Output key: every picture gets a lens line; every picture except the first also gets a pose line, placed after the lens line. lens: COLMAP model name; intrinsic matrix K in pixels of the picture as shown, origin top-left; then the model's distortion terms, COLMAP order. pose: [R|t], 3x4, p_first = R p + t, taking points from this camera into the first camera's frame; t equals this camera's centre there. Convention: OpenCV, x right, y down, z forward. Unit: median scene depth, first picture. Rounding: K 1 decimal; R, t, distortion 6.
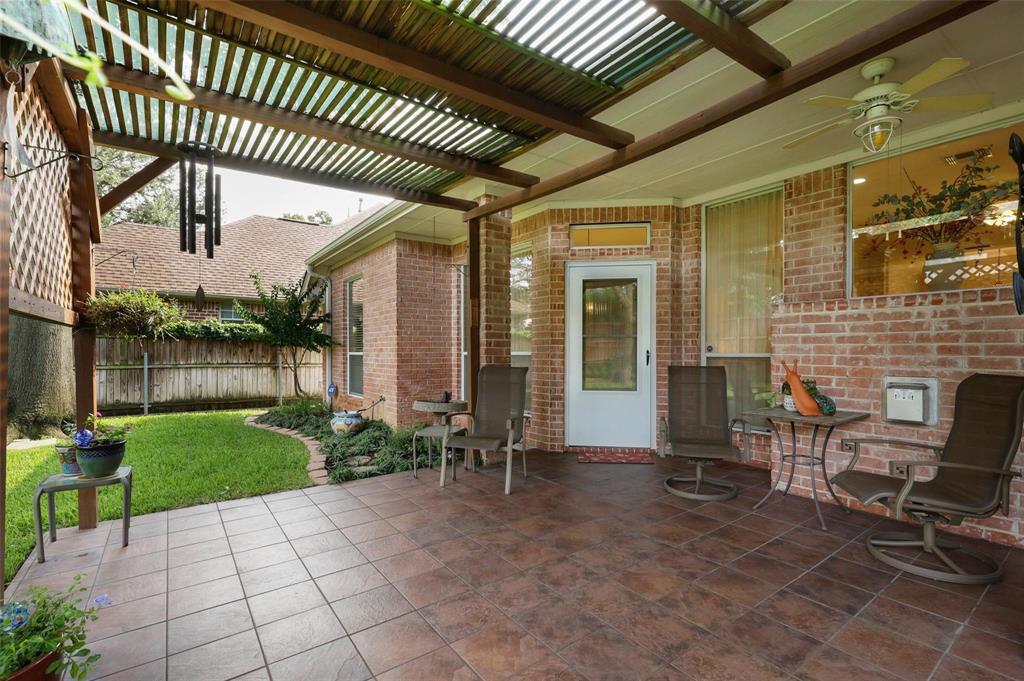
lens RADIAL K [[468.9, 0, 511.9], [0, 468.9, 347.9], [0, 0, 1]] dist [-0.000400, -0.000375]
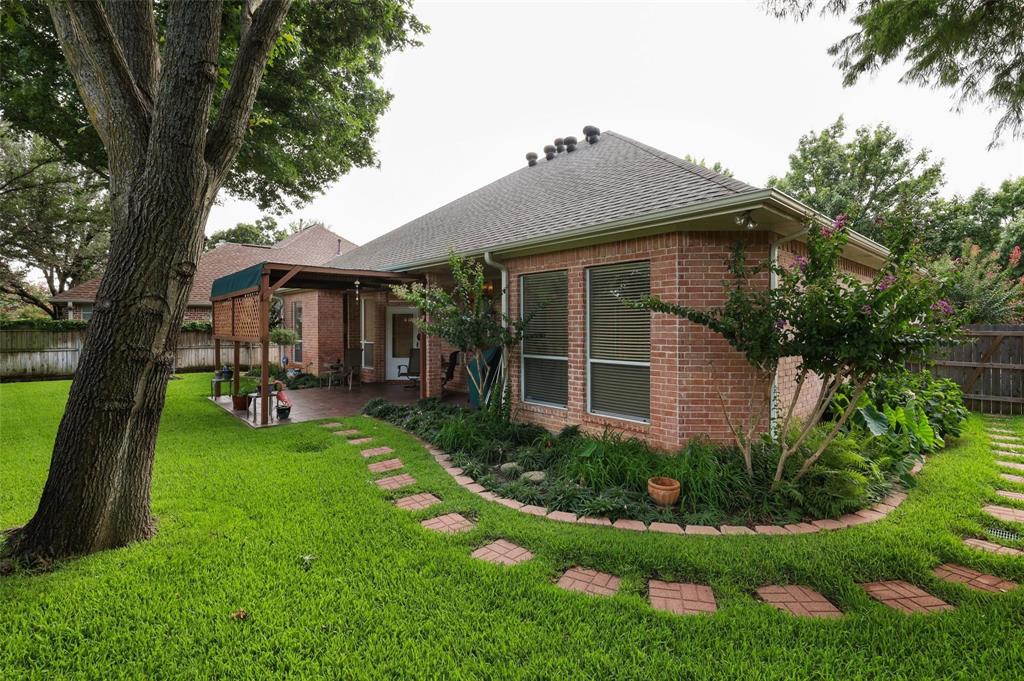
lens RADIAL K [[468.9, 0, 511.9], [0, 468.9, 330.7], [0, 0, 1]] dist [-0.000400, -0.000375]
pose [[0.993968, 0.003966, 0.109603, 0.303841], [-0.005327, 0.999912, 0.012135, -0.054119], [-0.109545, -0.012646, 0.993901, -0.935404]]
